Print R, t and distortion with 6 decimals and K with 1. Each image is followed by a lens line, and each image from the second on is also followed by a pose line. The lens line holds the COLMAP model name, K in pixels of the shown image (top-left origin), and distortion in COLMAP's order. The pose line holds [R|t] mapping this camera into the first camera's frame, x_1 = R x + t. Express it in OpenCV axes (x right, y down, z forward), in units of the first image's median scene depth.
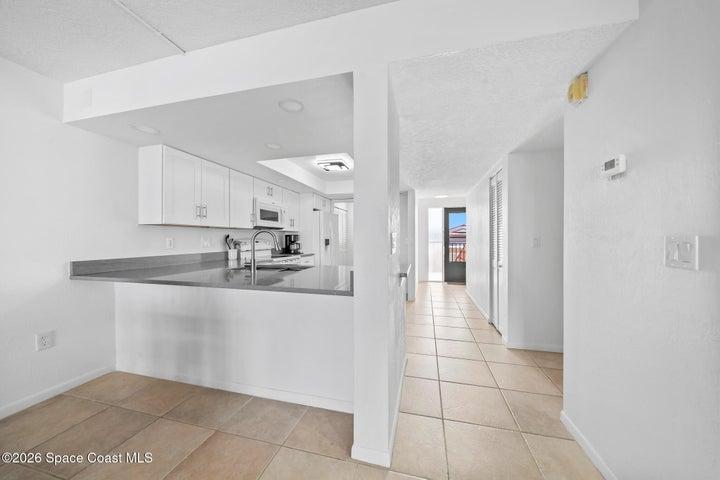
lens RADIAL K [[245.3, 0, 360.0], [0, 245.3, 240.0], [0, 0, 1]] dist [-0.001753, -0.000142]
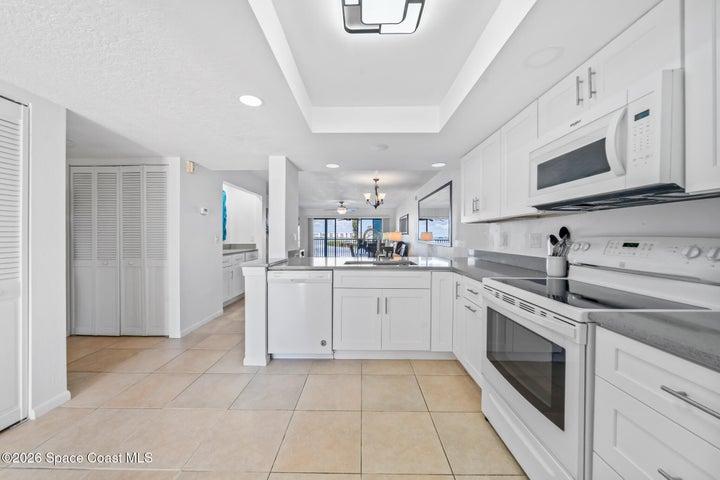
lens RADIAL K [[252.5, 0, 358.4], [0, 252.5, 236.4], [0, 0, 1]] dist [-0.002624, -0.000198]
pose [[-0.972156, 0.000904, -0.234333, -0.000984], [-0.000830, 0.999973, 0.007301, -0.005451], [0.234333, 0.007292, -0.972129, 1.367086]]
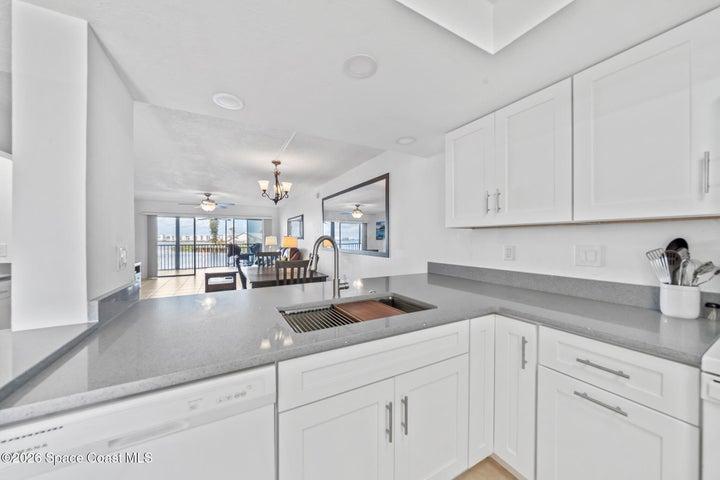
lens RADIAL K [[252.5, 0, 358.4], [0, 252.5, 236.4], [0, 0, 1]] dist [-0.002624, -0.000198]
pose [[-0.732910, -0.003402, -0.680317, 0.009503], [-0.001497, 0.999993, -0.003387, -0.022531], [0.680324, -0.001464, -0.732910, 0.925629]]
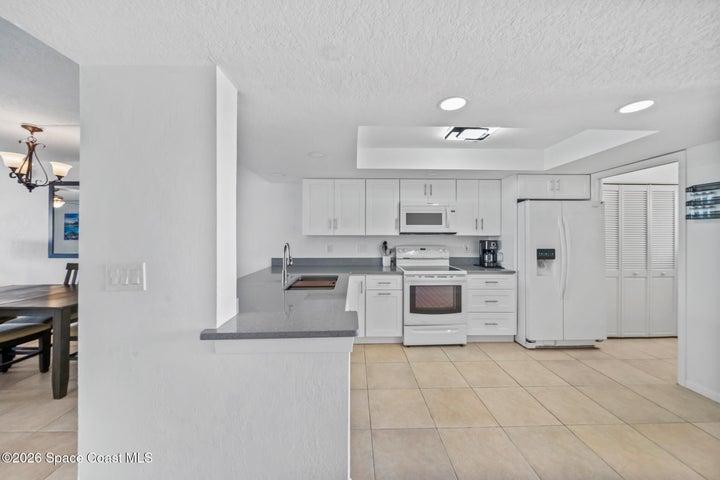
lens RADIAL K [[252.5, 0, 358.4], [0, 252.5, 236.4], [0, 0, 1]] dist [-0.002624, -0.000198]
pose [[0.258018, 0.007370, -0.966112, 0.438836], [-0.004834, 0.999968, 0.006337, -0.046857], [0.966128, 0.003035, 0.258045, 0.600315]]
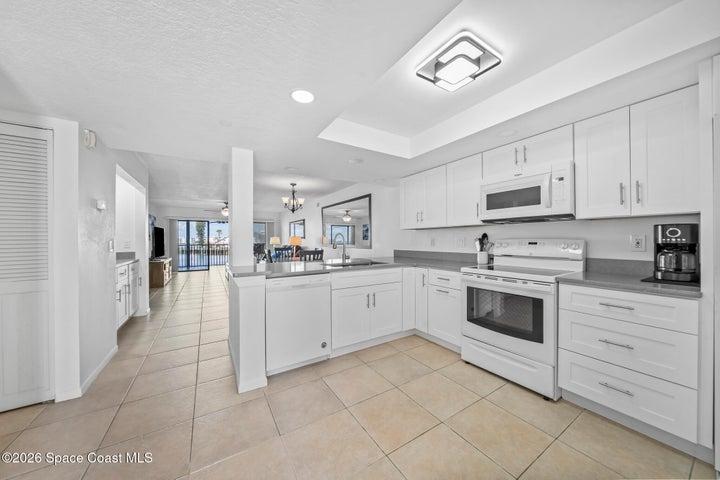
lens RADIAL K [[245.3, 0, 360.0], [0, 245.3, 240.0], [0, 0, 1]] dist [-0.001753, -0.000142]
pose [[-0.690657, 0.005787, -0.723159, 0.334746], [0.003415, 0.999983, 0.004740, -0.004545], [0.723174, 0.000804, -0.690665, 1.227431]]
